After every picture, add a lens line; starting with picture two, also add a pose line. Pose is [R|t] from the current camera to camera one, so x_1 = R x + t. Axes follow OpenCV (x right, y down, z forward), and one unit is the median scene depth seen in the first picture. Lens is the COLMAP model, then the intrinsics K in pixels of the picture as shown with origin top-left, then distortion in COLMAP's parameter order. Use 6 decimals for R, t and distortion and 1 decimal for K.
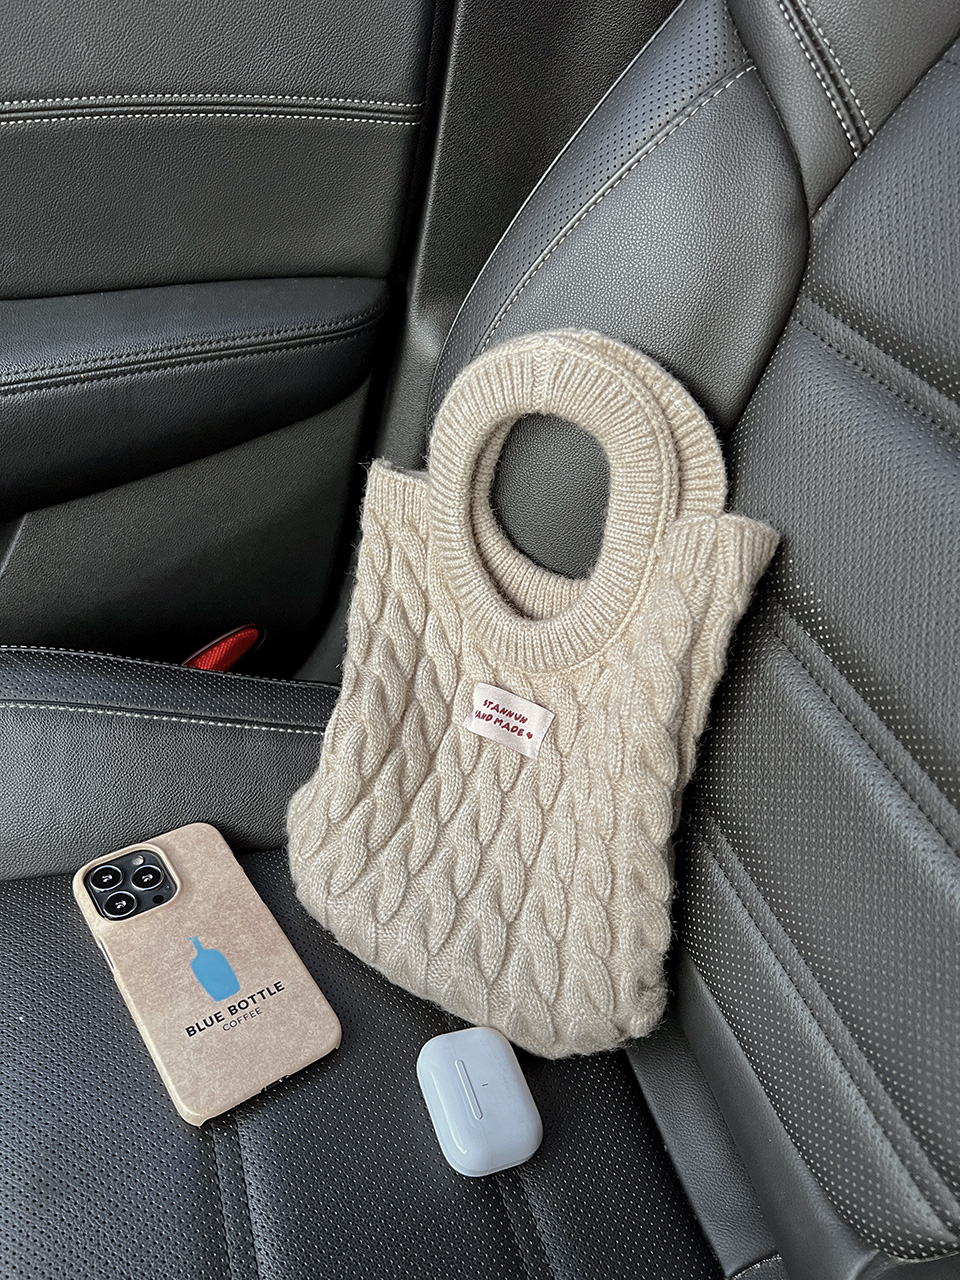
lens RADIAL K [[990.0, 0, 501.2], [0, 990.0, 643.2], [0, 0, 1]] dist [0.126322, -0.322334]
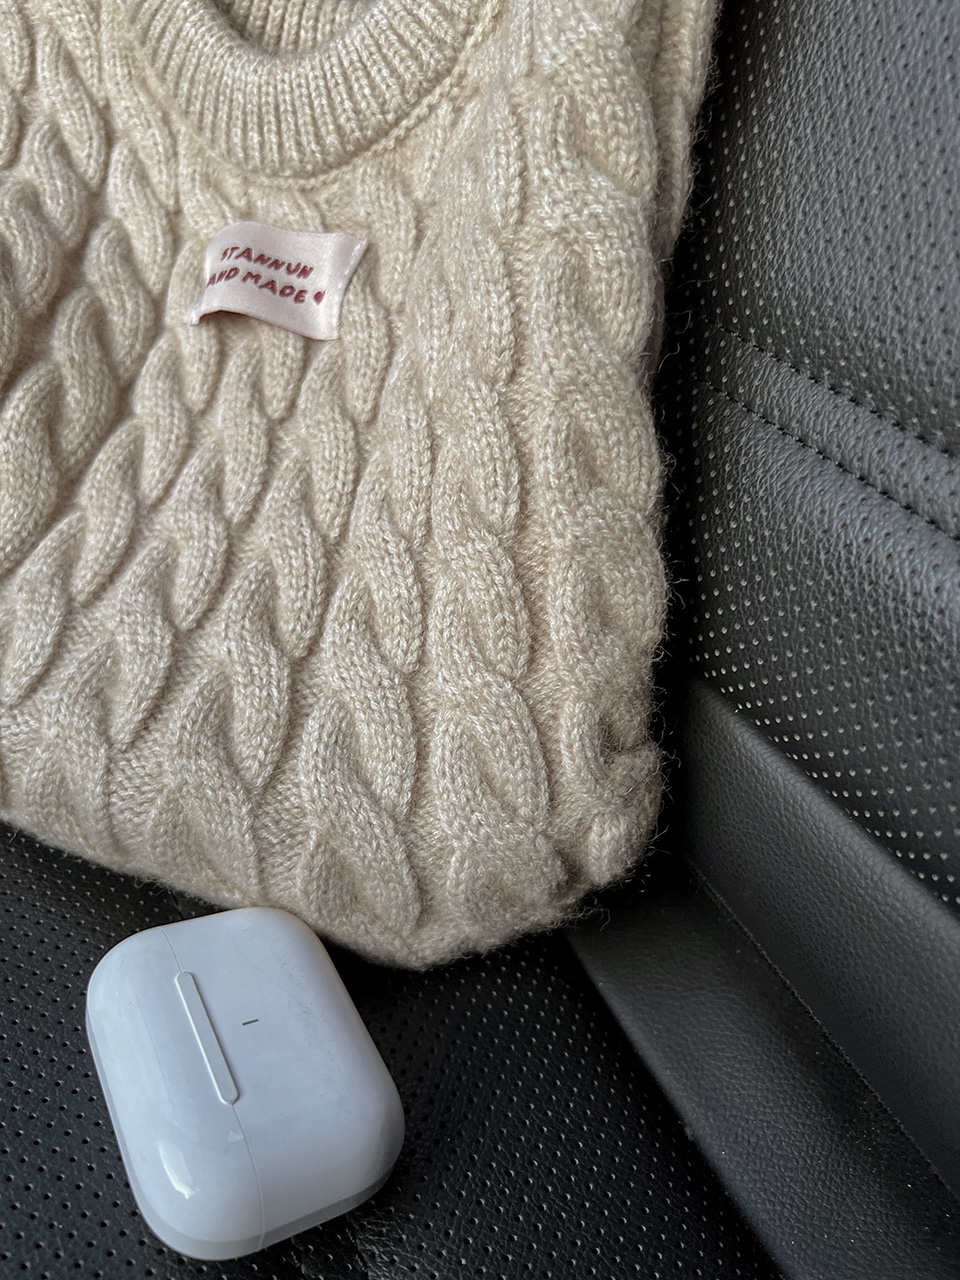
lens RADIAL K [[1018.4, 0, 480.0], [0, 1018.4, 640.0], [0, 0, 1]] dist [0.042758, -0.067492]
pose [[0.990235, -0.075230, 0.117365, 0.036240], [0.085088, 0.993045, -0.081372, 0.313585], [-0.110427, 0.090563, 0.989750, 0.543020]]
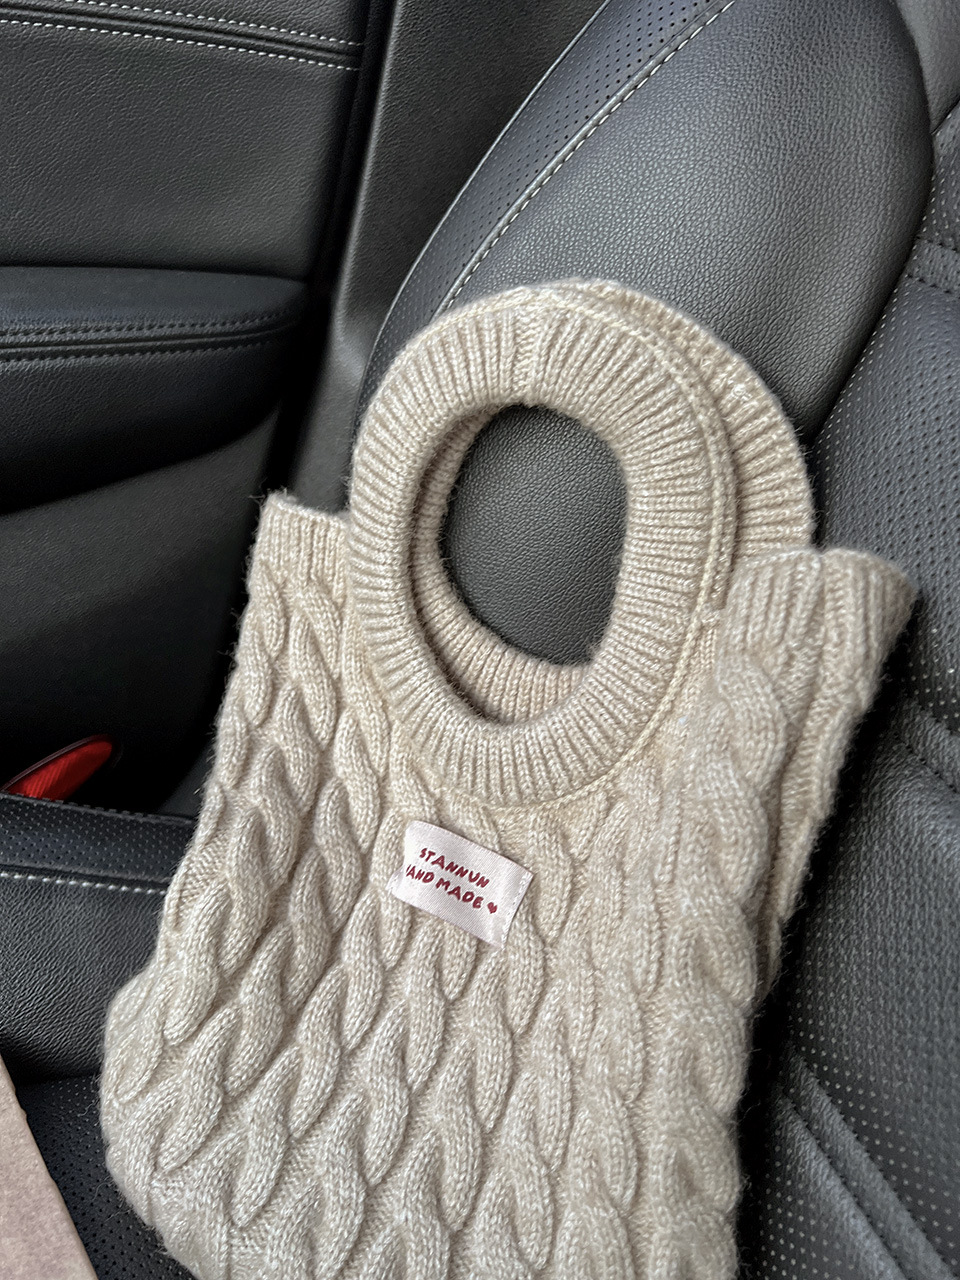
lens RADIAL K [[1005.9, 0, 480.0], [0, 1005.9, 640.0], [0, 0, 1]] dist [0.043124, -0.082514]
pose [[0.998097, 0.030404, 0.053641, -0.019466], [-0.022649, 0.989940, -0.139663, 0.014959], [-0.057347, 0.138182, 0.988745, 0.354631]]
